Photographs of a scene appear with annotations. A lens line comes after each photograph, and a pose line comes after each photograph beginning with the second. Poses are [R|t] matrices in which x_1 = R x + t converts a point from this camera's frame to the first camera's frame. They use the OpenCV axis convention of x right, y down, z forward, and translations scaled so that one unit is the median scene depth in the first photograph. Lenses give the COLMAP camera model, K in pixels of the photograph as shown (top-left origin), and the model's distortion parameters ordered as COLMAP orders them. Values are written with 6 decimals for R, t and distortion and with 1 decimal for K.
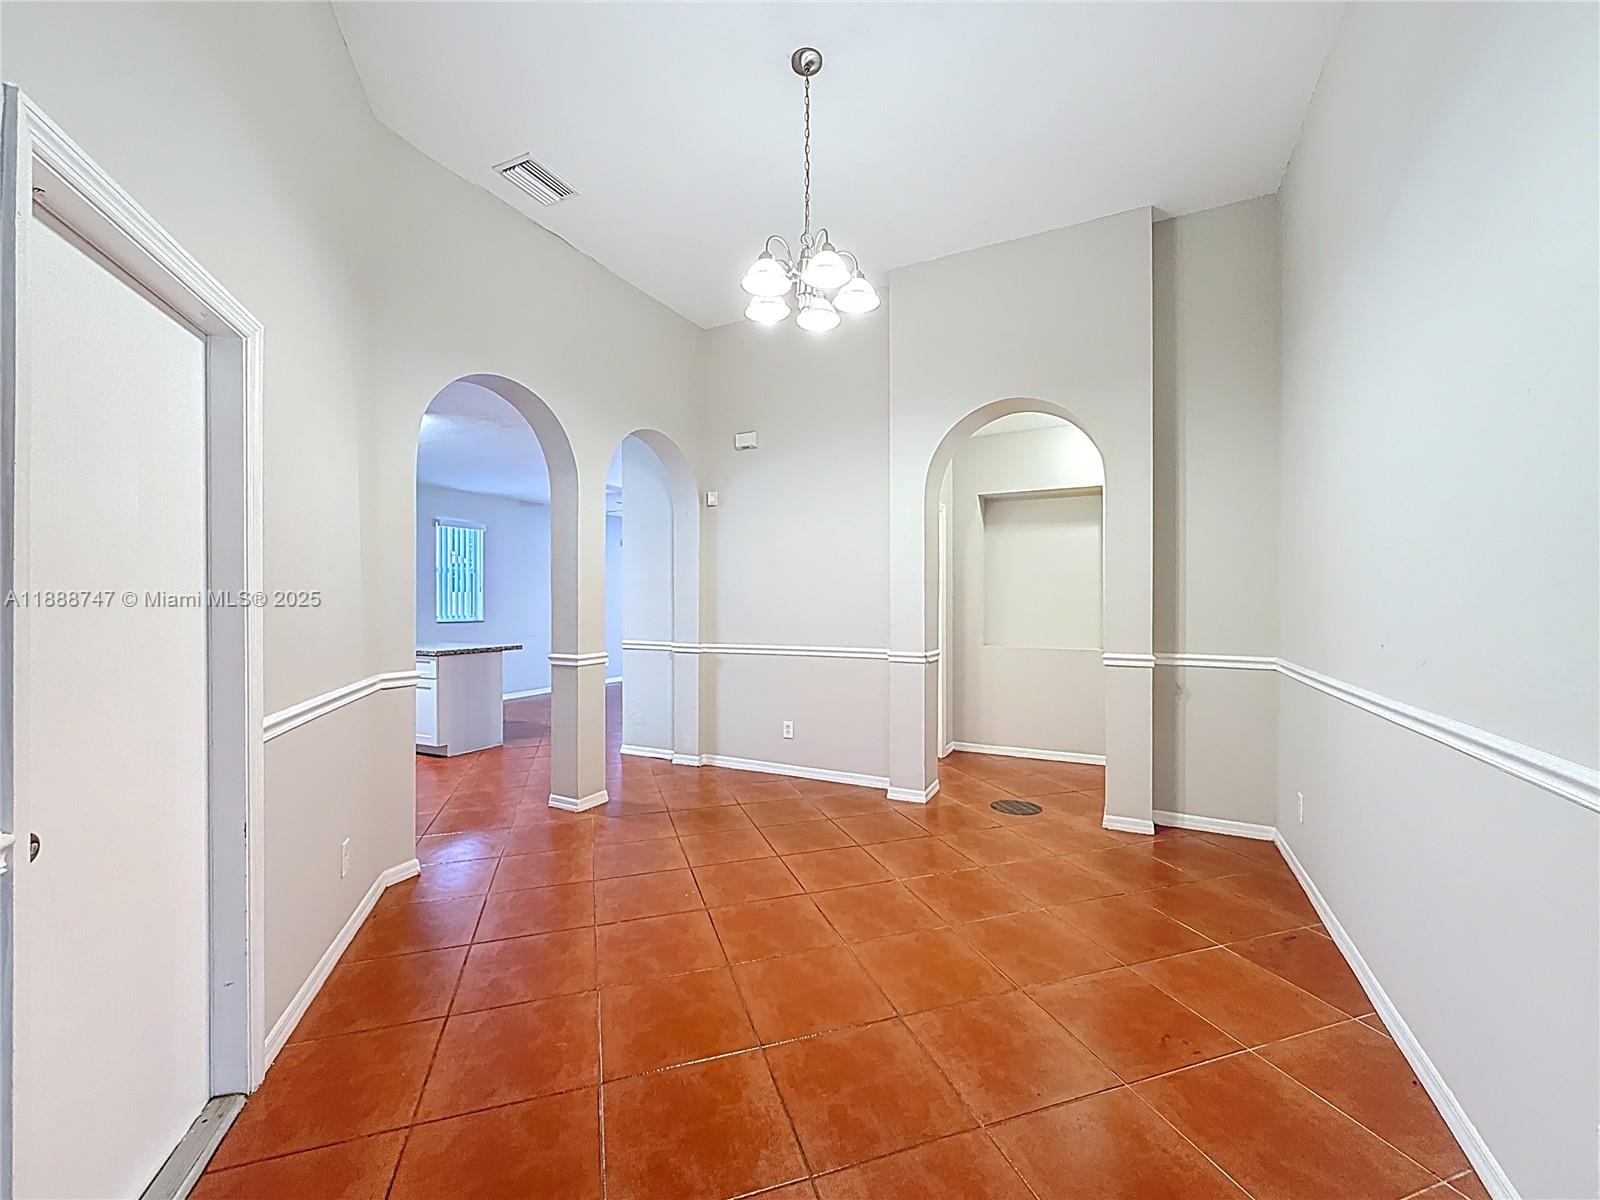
lens RADIAL K [[649.6, 0, 811.5], [0, 649.6, 607.0], [0, 0, 1]] dist [-0.001724, 0.000317]
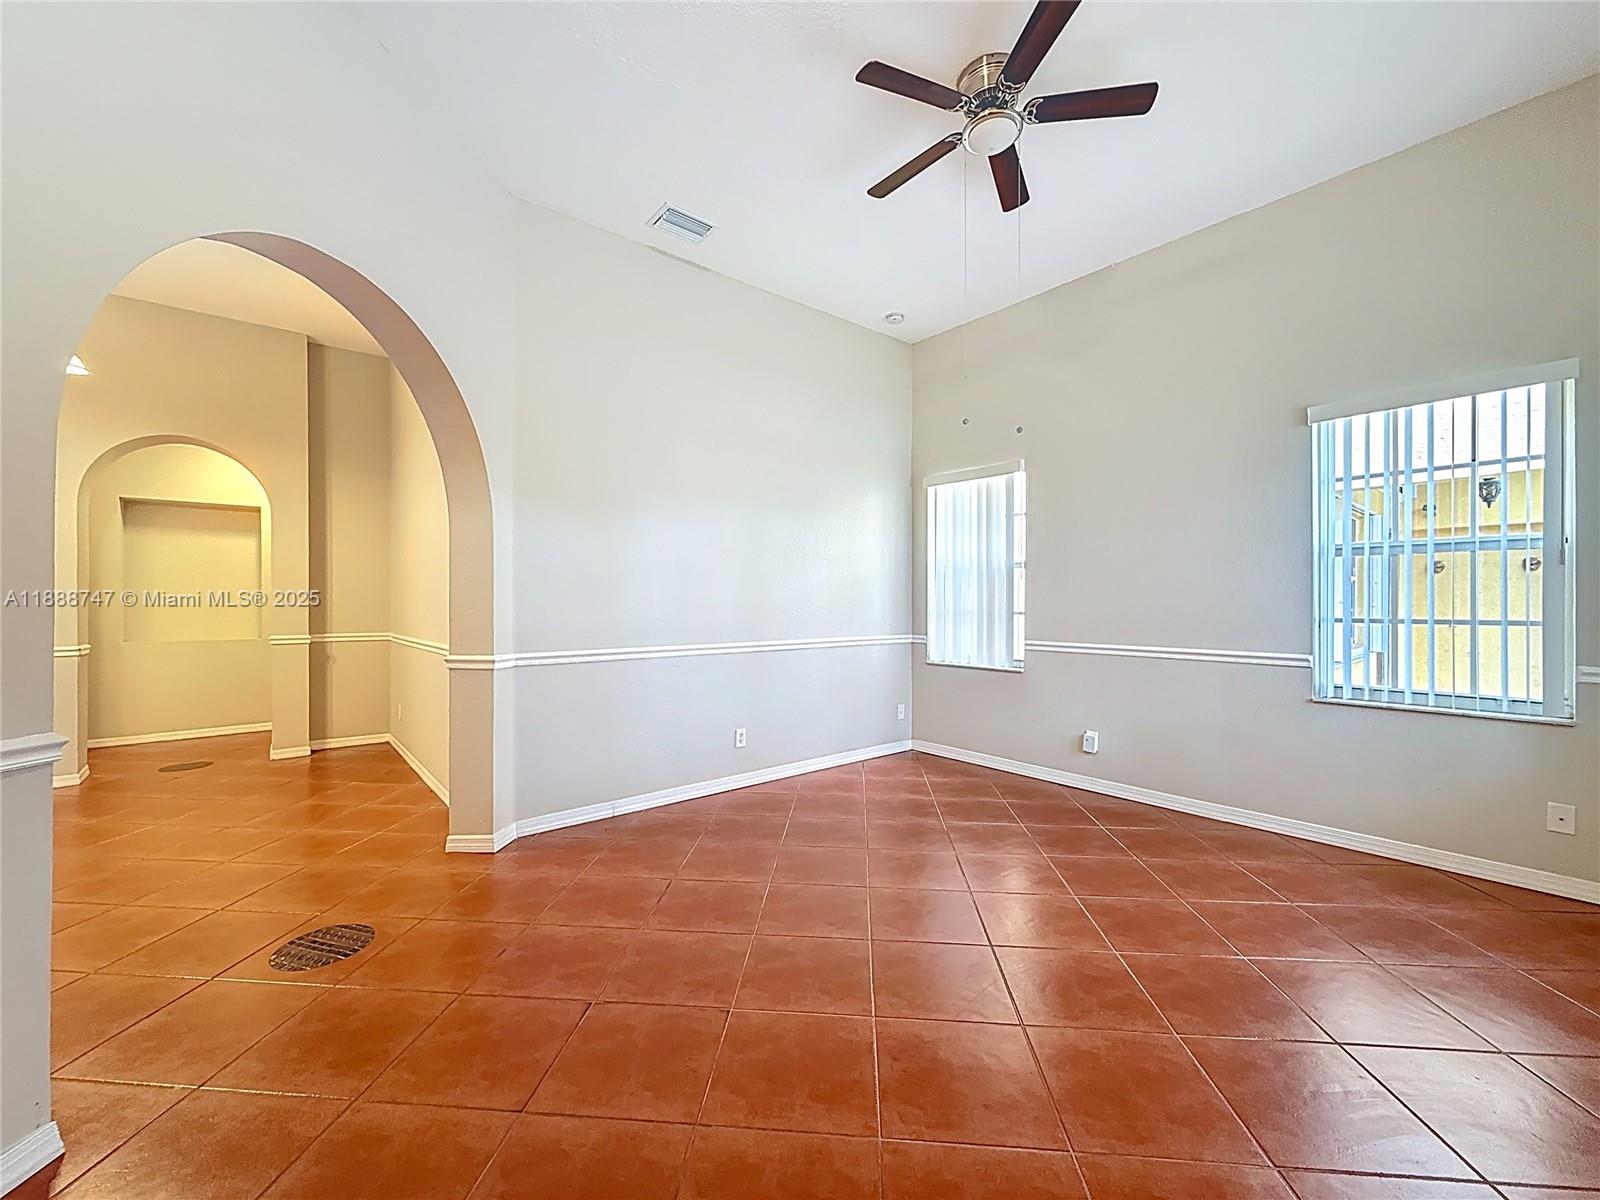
lens RADIAL K [[649.6, 0, 792.7], [0, 649.6, 604.4], [0, 0, 1]] dist [-0.001724, 0.000317]
pose [[0.415494, 0.000073, 0.909596, -0.313327], [0.008152, 0.999960, -0.003804, 0.014644], [-0.909559, 0.008996, 0.415477, -0.536172]]
